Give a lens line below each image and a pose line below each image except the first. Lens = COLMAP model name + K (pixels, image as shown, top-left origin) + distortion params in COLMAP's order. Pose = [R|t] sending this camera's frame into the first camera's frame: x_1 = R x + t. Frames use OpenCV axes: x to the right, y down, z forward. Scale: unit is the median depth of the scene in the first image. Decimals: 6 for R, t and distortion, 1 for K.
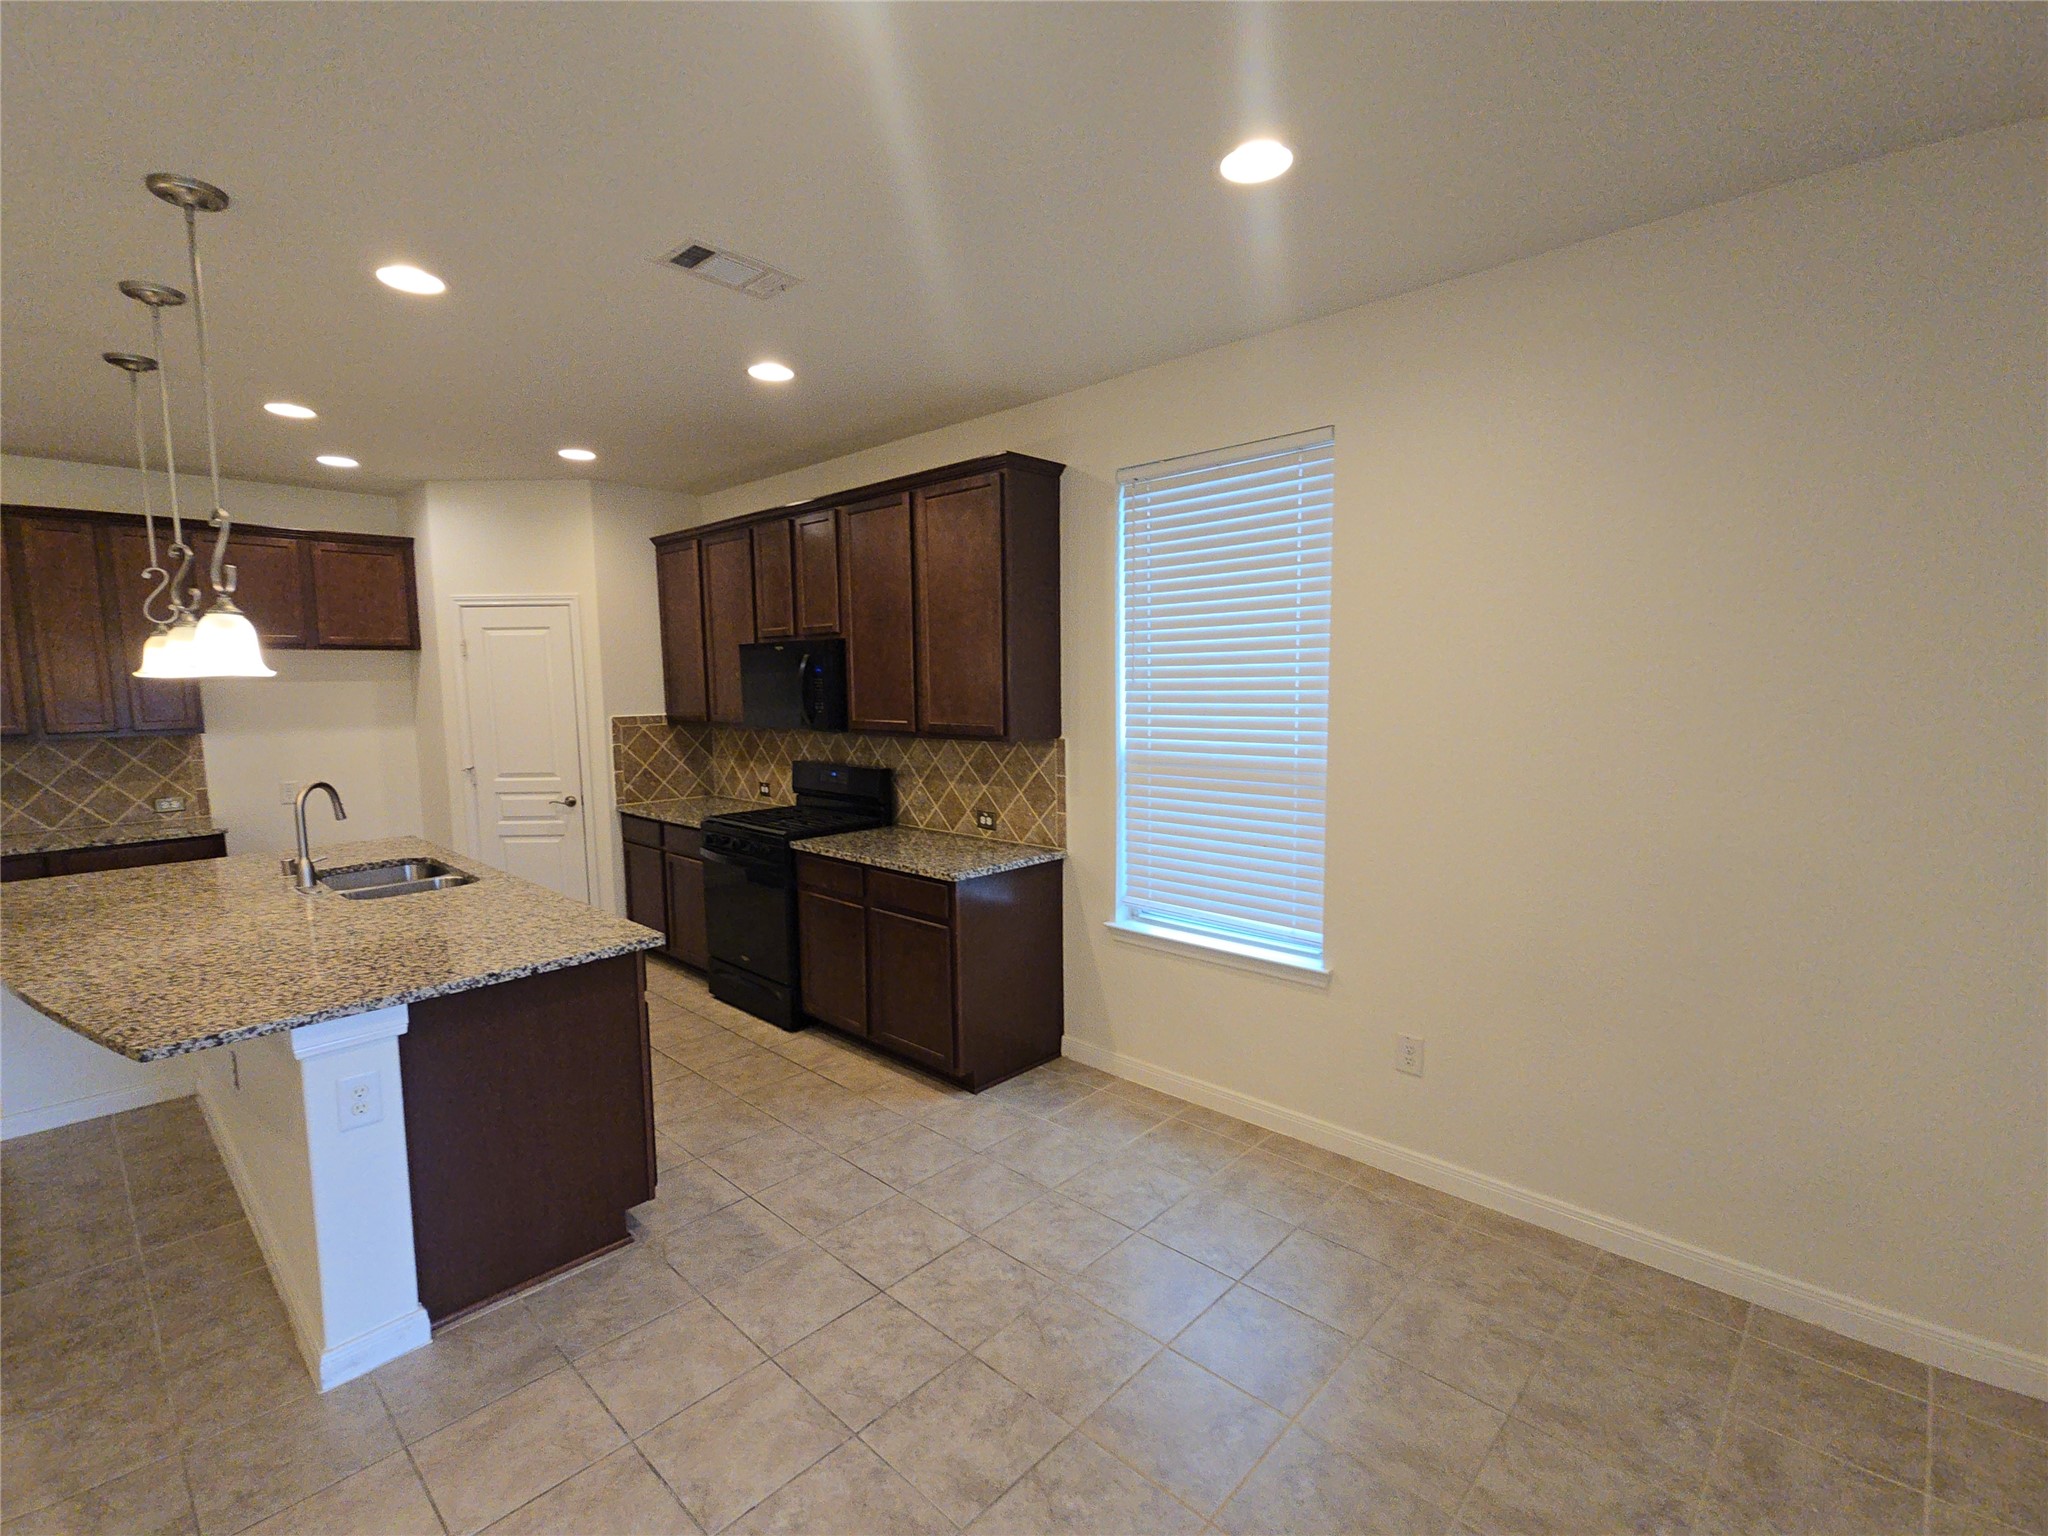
lens RADIAL K [[930.9, 0, 1025.8], [0, 930.9, 775.1], [0, 0, 1]] dist [-0.000180, -0.000474]
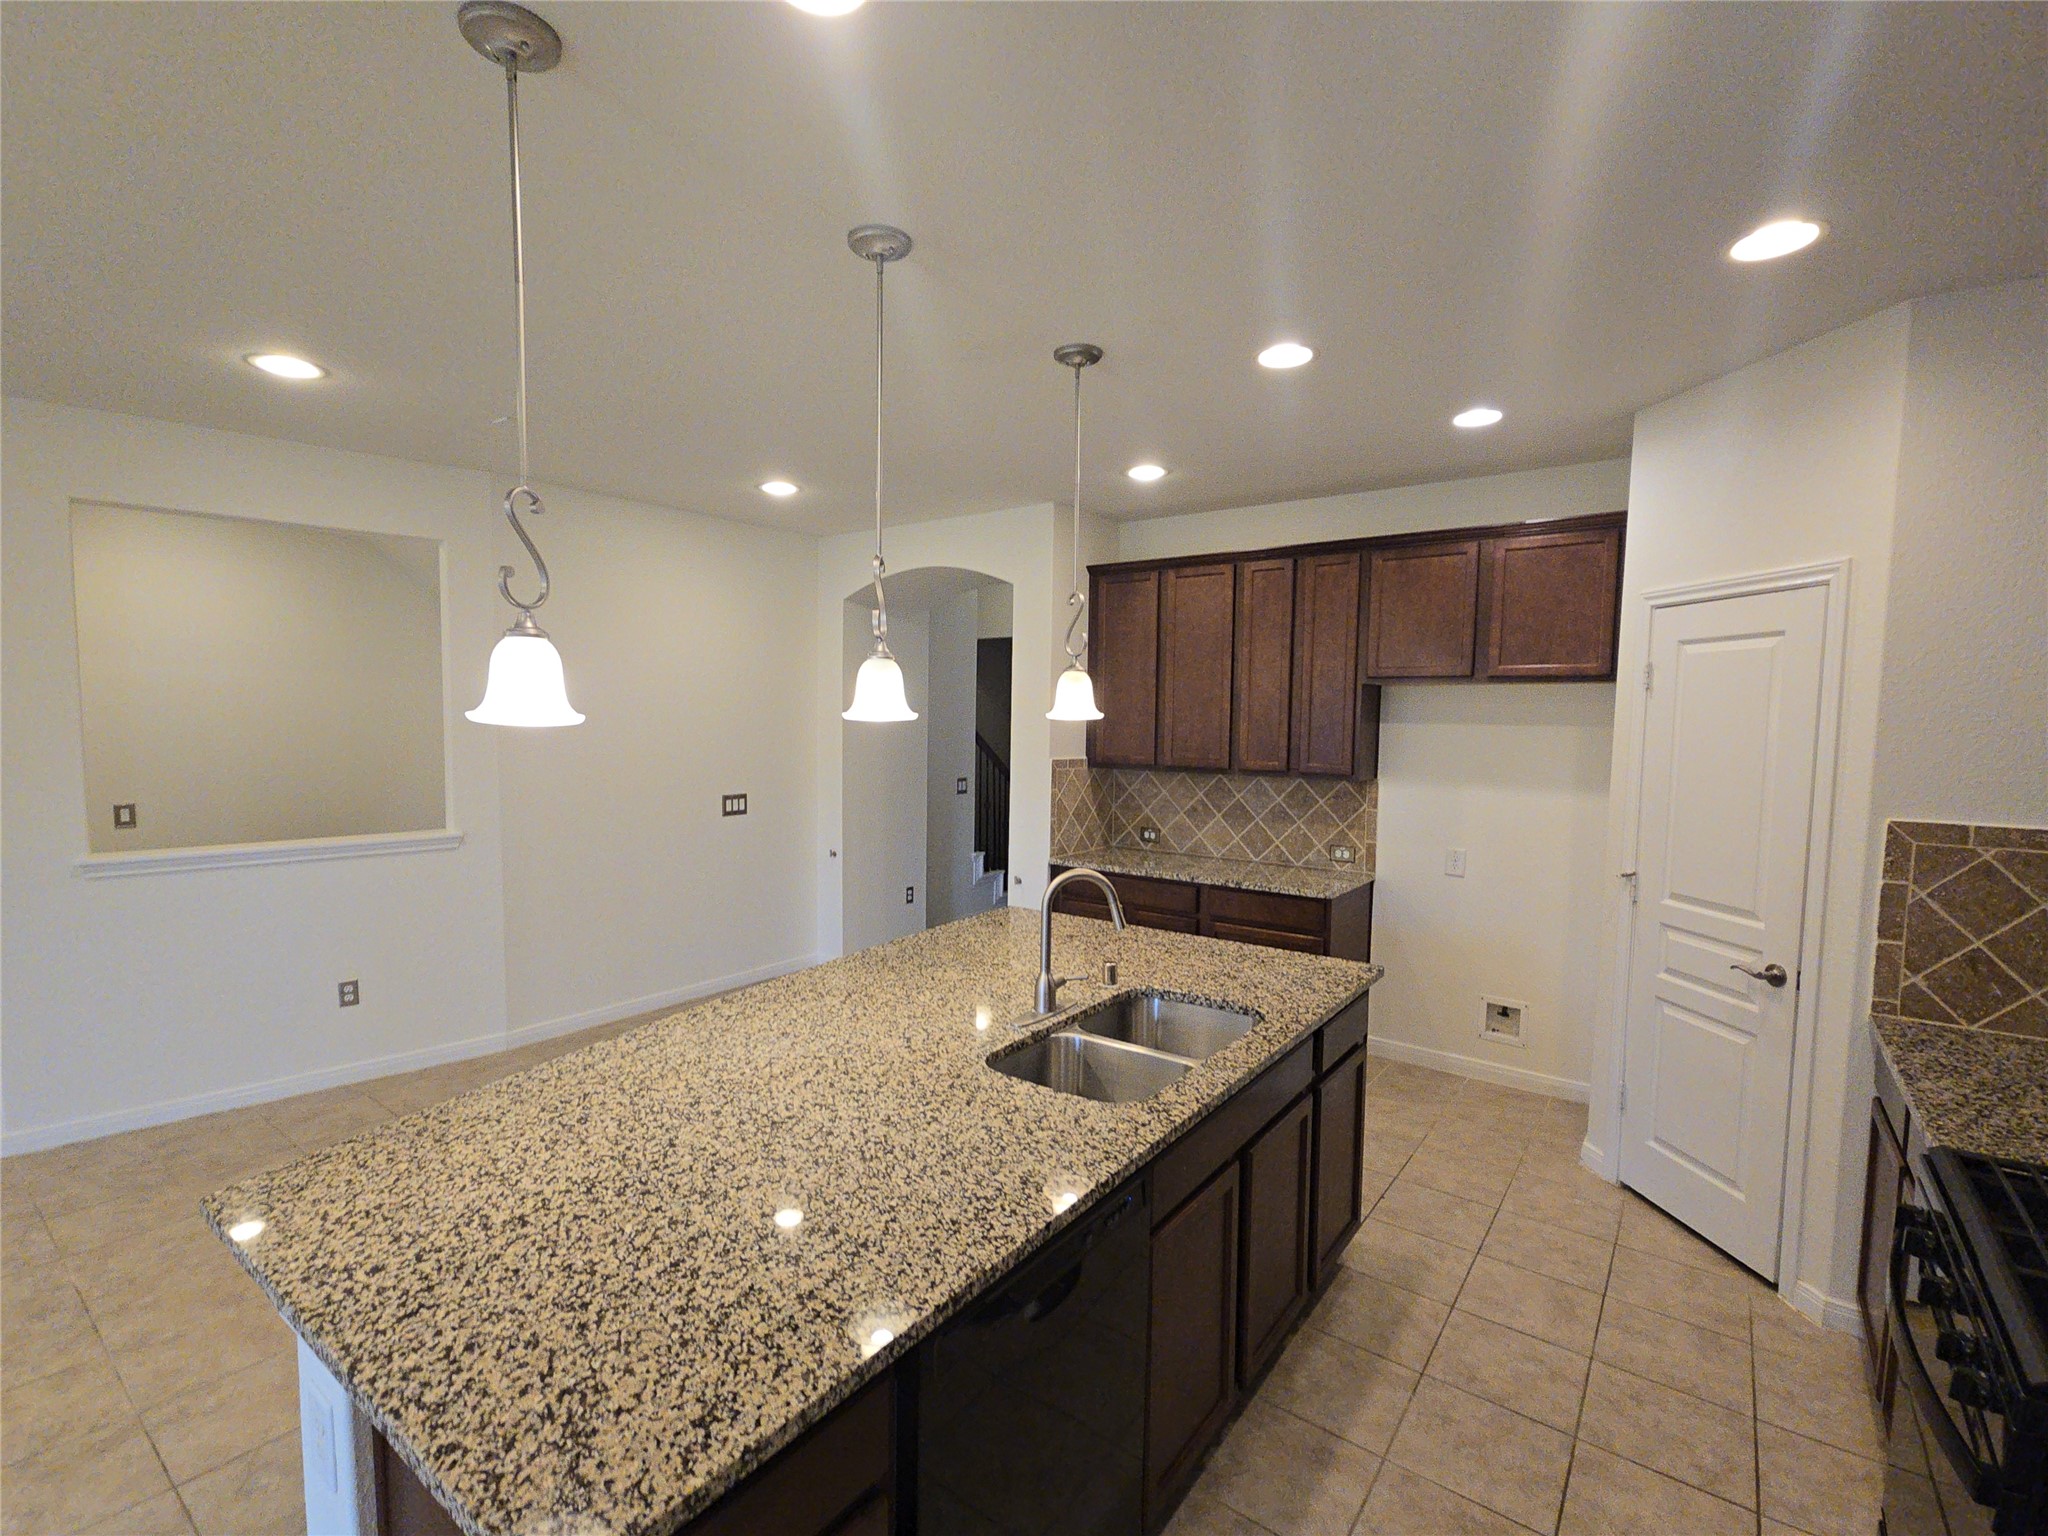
lens RADIAL K [[930.9, 0, 1021.7], [0, 930.9, 779.9], [0, 0, 1]] dist [-0.000180, -0.000474]
pose [[0.112501, 0.084184, -0.990079, -0.062043], [-0.118536, 0.990426, 0.070745, -0.086546], [0.986556, 0.109401, 0.121403, 0.713029]]
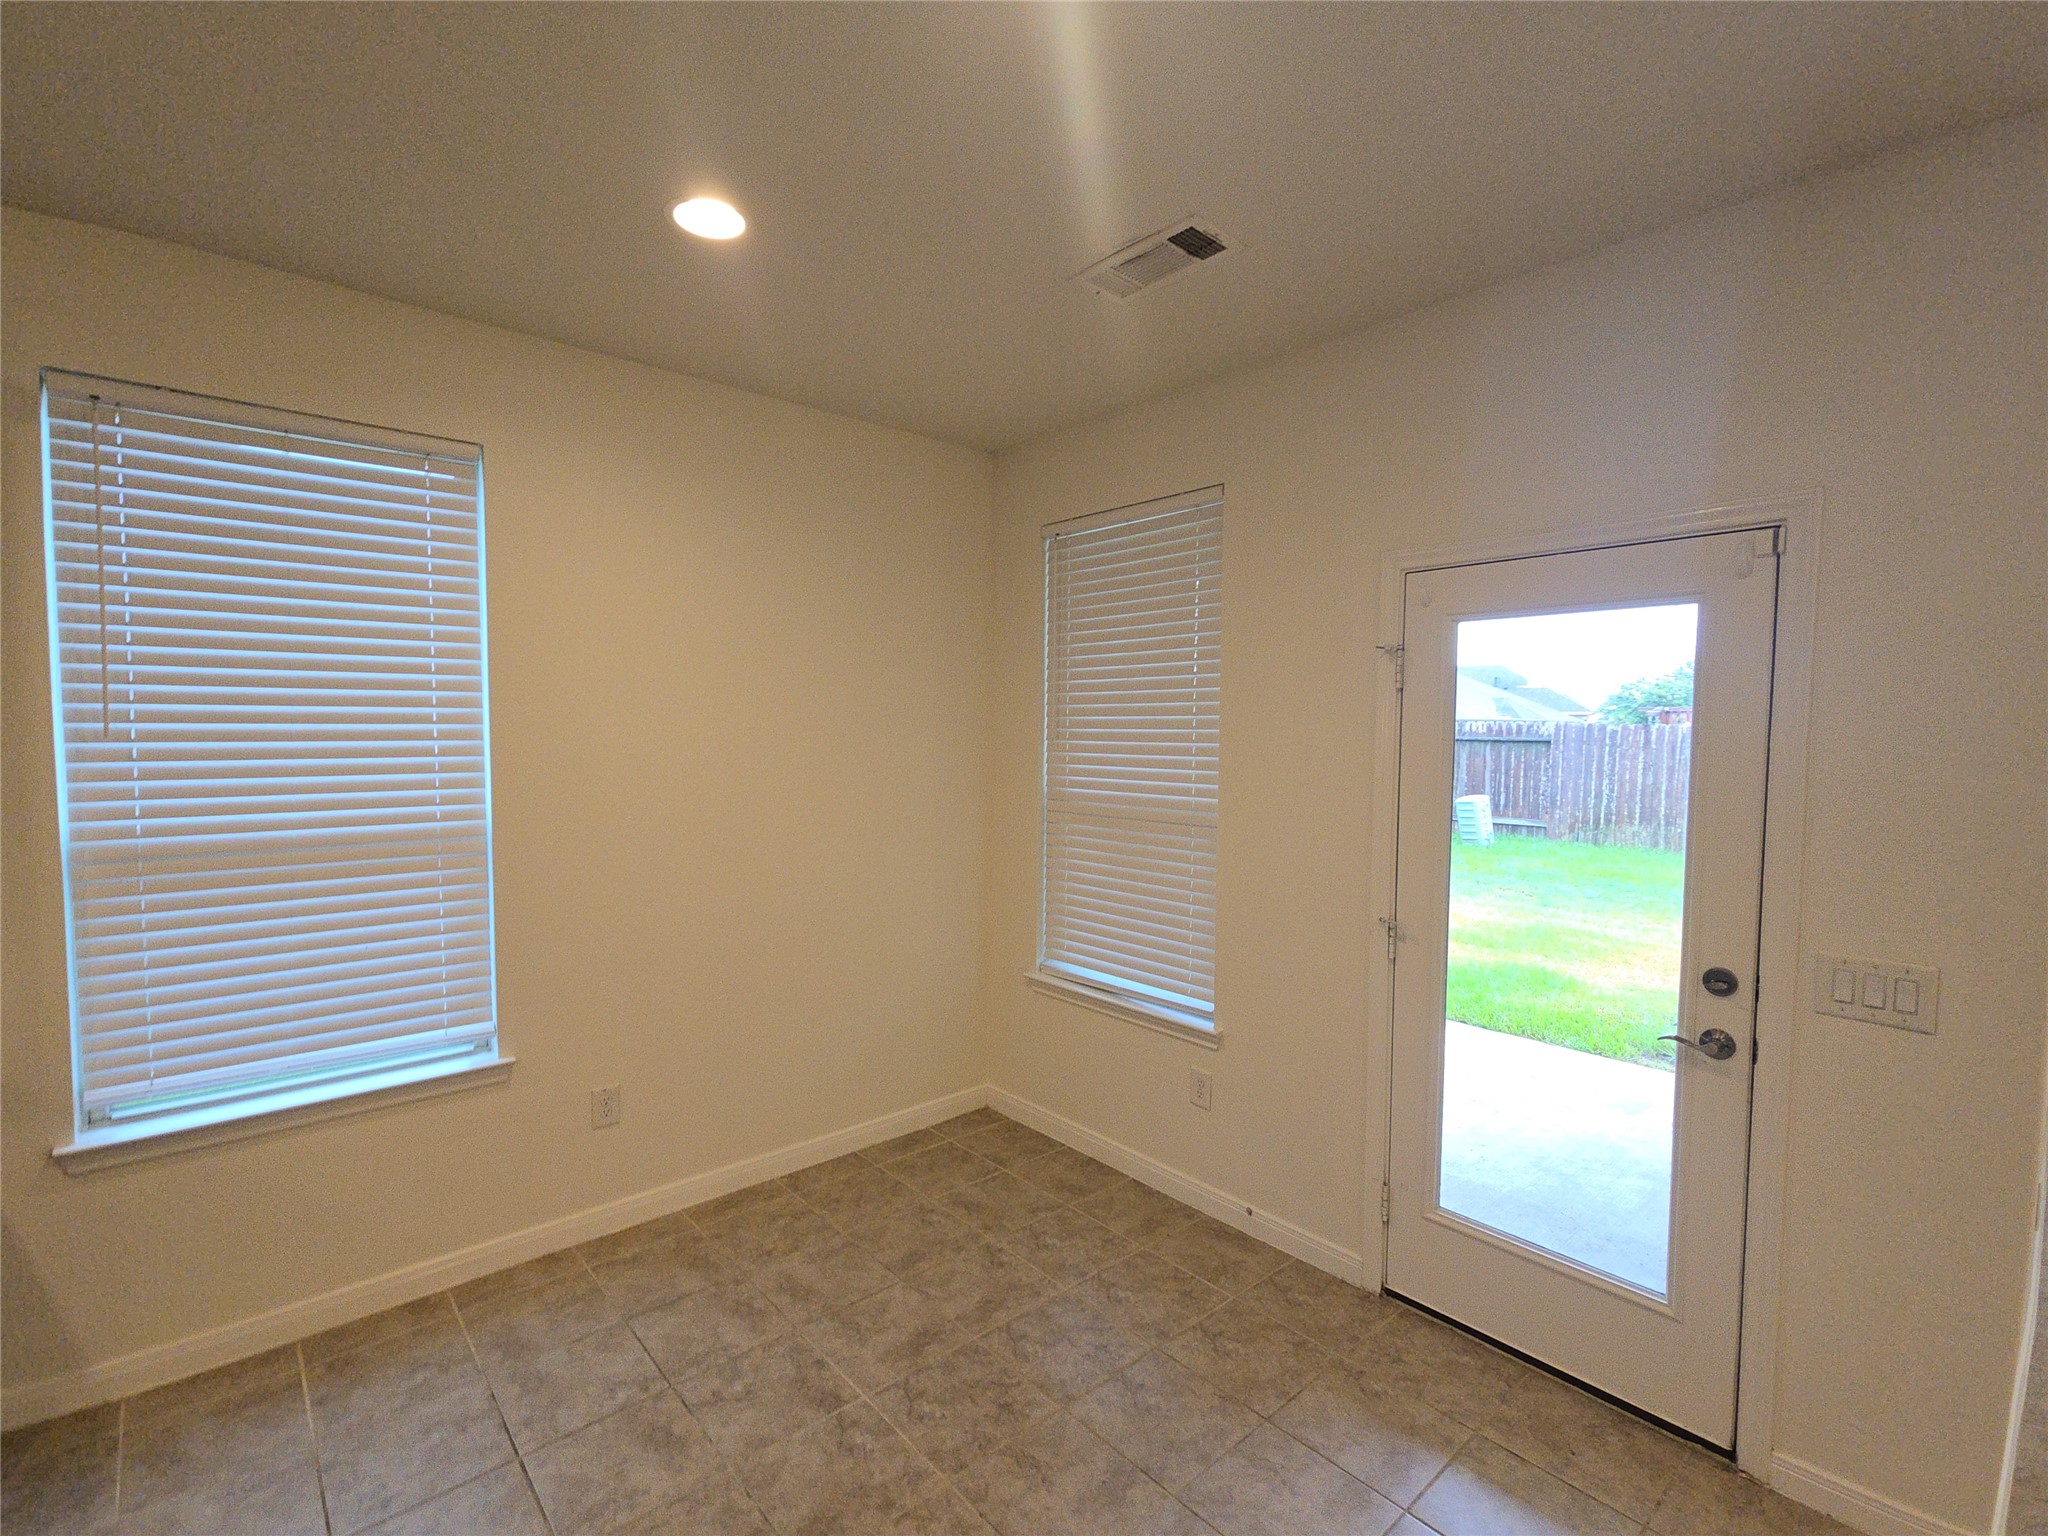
lens RADIAL K [[930.9, 0, 1016.3], [0, 930.9, 768.8], [0, 0, 1]] dist [-0.000180, -0.000474]
pose [[0.095747, -0.030808, 0.994929, -0.391216], [0.094447, 0.995293, 0.021730, -0.028506], [-0.990915, 0.091887, 0.098206, 0.326126]]
